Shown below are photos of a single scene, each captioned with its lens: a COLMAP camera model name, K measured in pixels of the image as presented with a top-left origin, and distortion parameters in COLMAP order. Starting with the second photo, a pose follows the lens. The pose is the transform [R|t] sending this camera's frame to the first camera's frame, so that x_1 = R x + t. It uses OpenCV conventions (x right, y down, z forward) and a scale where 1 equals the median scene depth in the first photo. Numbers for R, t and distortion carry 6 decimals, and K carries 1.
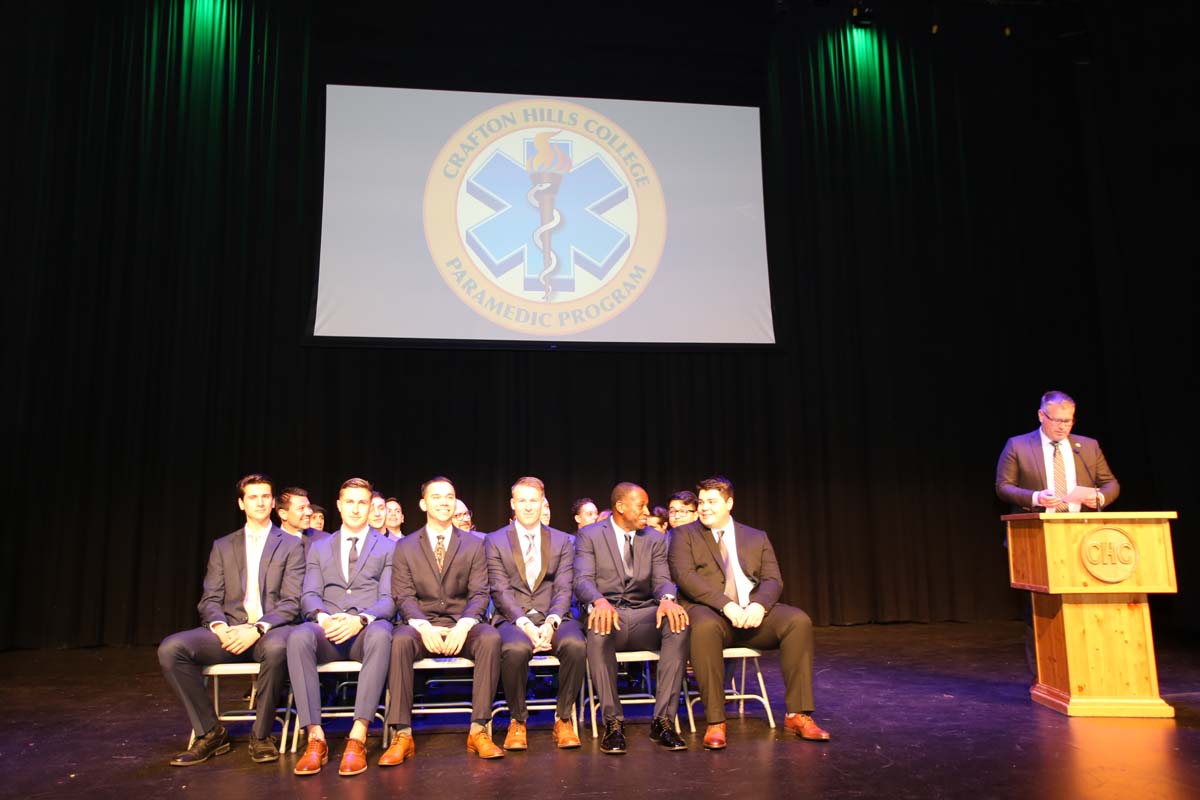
lens RADIAL K [[972.0, 0, 588.6], [0, 972.0, 374.0], [0, 0, 1]] dist [-0.033863, 0.052533]
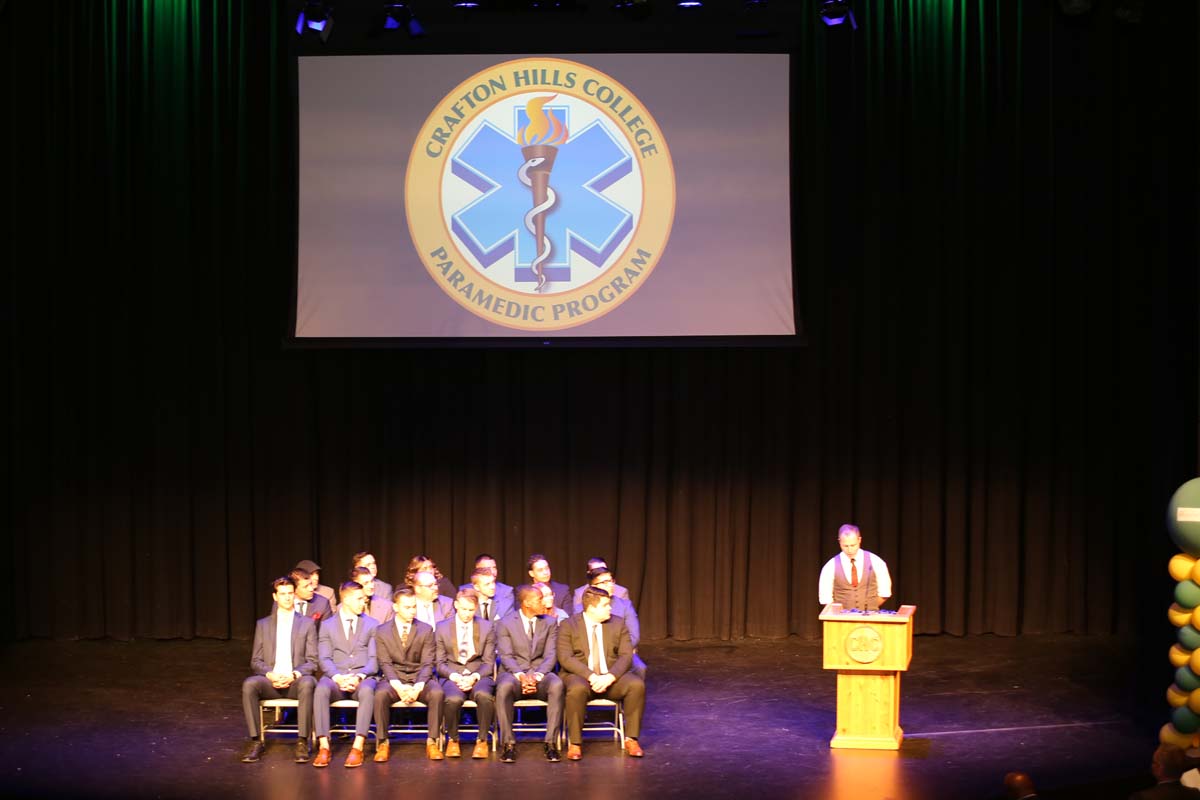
lens RADIAL K [[2520.0, 0, 609.4], [0, 2520.0, 393.2], [0, 0, 1]] dist [-0.275560, 0.000000]
pose [[0.993058, 0.019751, -0.115953, 0.302017], [0.008157, 0.971862, 0.235408, -0.545799], [0.117340, -0.234720, 0.964955, -1.319777]]
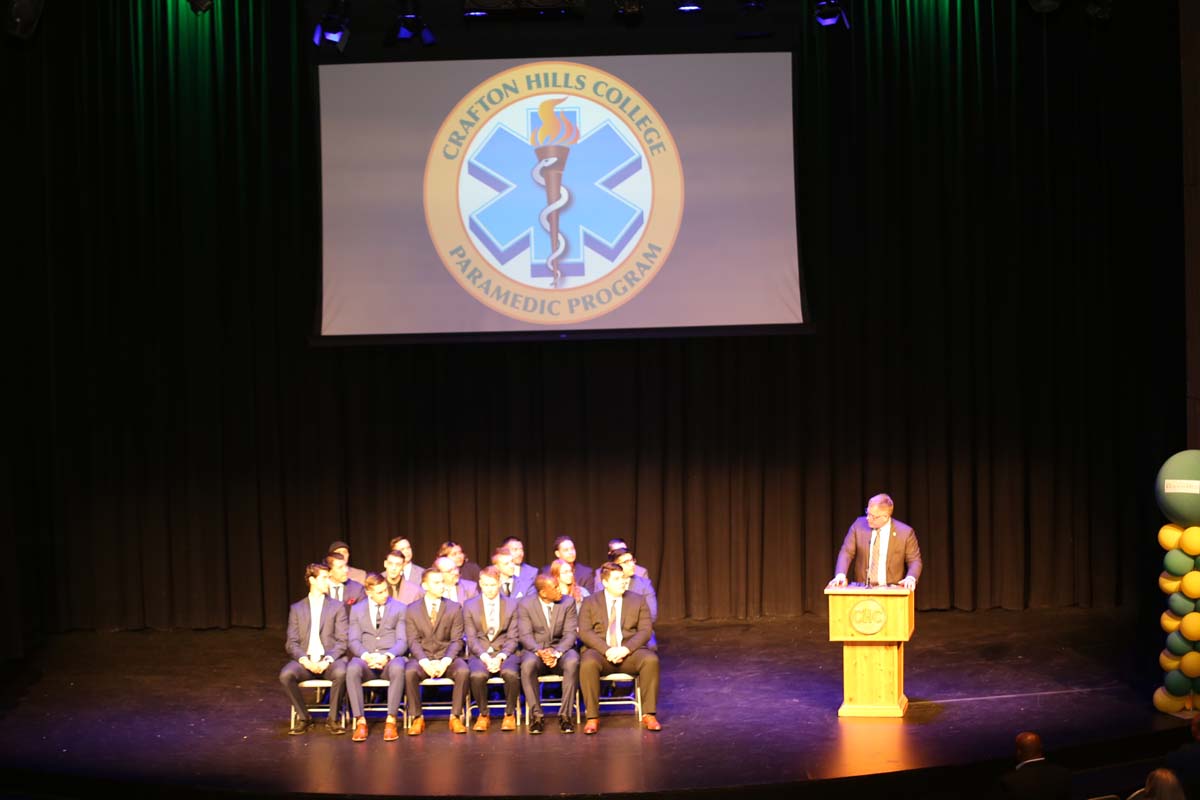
lens RADIAL K [[2520.0, 0, 601.8], [0, 2520.0, 400.1], [0, 0, 1]] dist [-0.275560, 0.000000]
pose [[0.991090, -0.000315, -0.133194, 0.333476], [0.032452, 0.970433, 0.239178, -0.561180], [0.129180, -0.241369, 0.961797, -1.408347]]
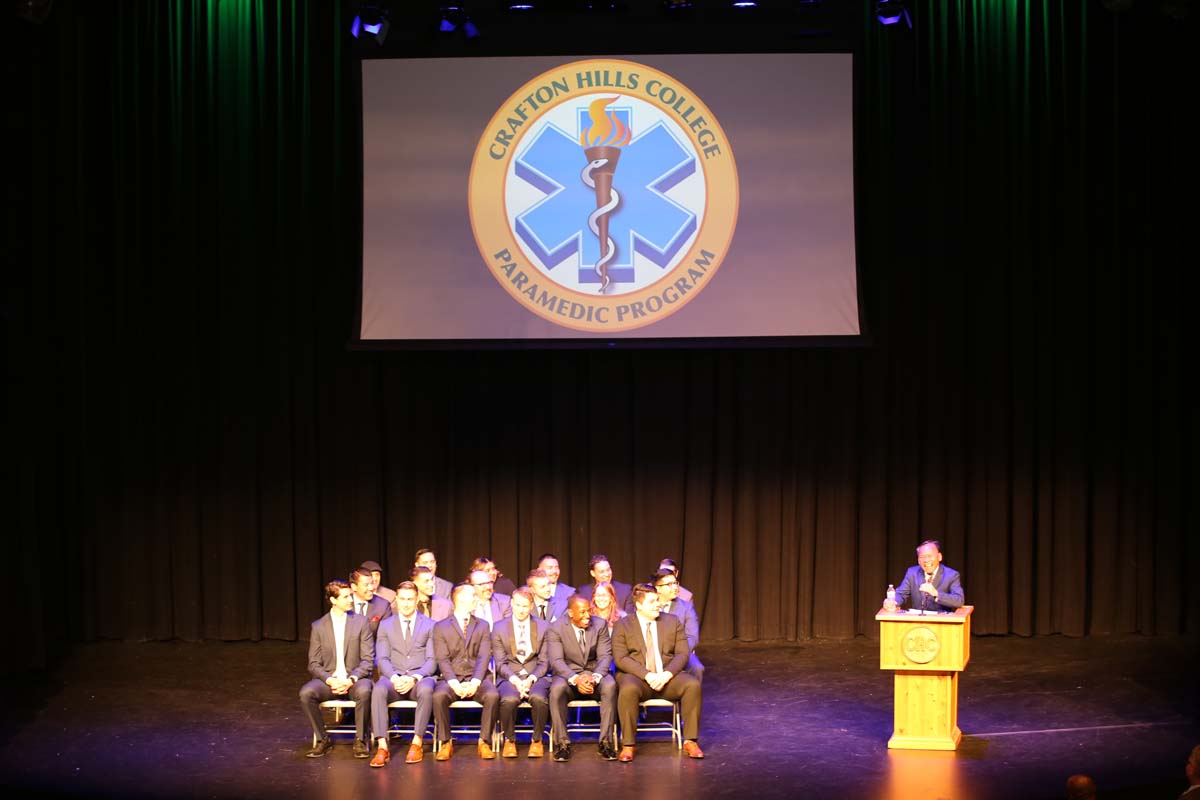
lens RADIAL K [[2520.0, 0, 597.8], [0, 2520.0, 403.8], [0, 0, 1]] dist [-0.275560, 0.000000]
pose [[0.987001, 0.016603, -0.159854, 0.336100], [0.022210, 0.971014, 0.237987, -0.544569], [0.159172, -0.238443, 0.958024, -1.317015]]
